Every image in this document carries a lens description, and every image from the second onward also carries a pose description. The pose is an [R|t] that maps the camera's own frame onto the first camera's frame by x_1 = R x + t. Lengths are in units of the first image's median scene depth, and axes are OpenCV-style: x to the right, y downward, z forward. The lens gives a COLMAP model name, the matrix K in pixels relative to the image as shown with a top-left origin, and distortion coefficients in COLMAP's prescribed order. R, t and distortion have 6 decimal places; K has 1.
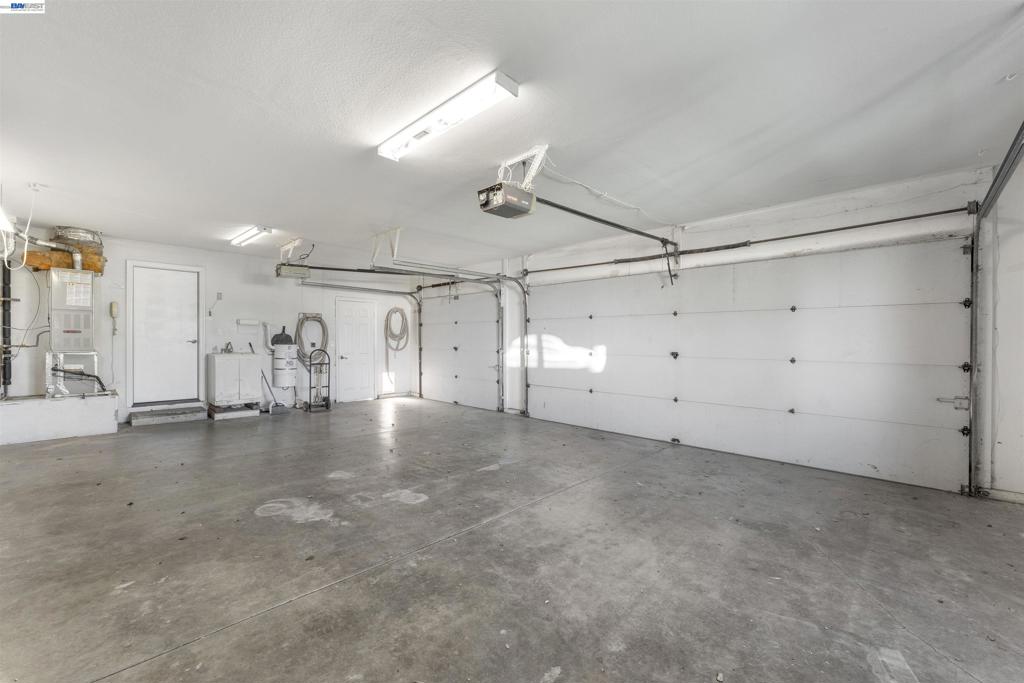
lens RADIAL K [[418.8, 0, 510.6], [0, 418.8, 343.6], [0, 0, 1]] dist [-0.000515, -0.000216]
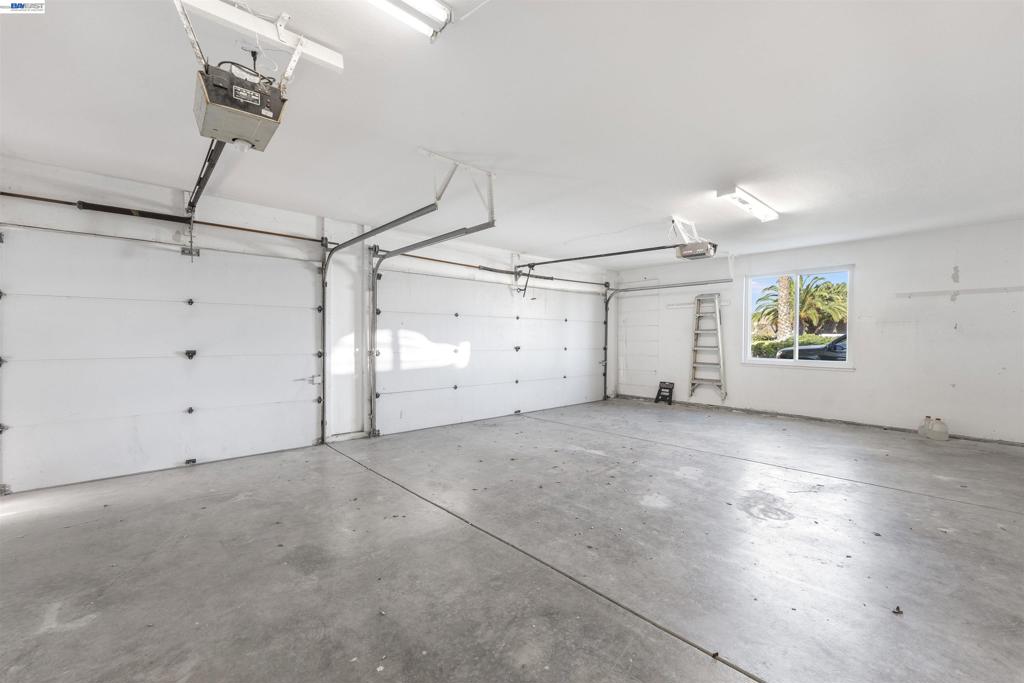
lens RADIAL K [[418.8, 0, 510.4], [0, 418.8, 337.3], [0, 0, 1]] dist [-0.000515, -0.000216]
pose [[0.073040, -0.003347, 0.997323, -0.812949], [0.003533, 0.999989, 0.003097, -0.010469], [-0.997323, 0.003297, 0.073052, 0.790424]]
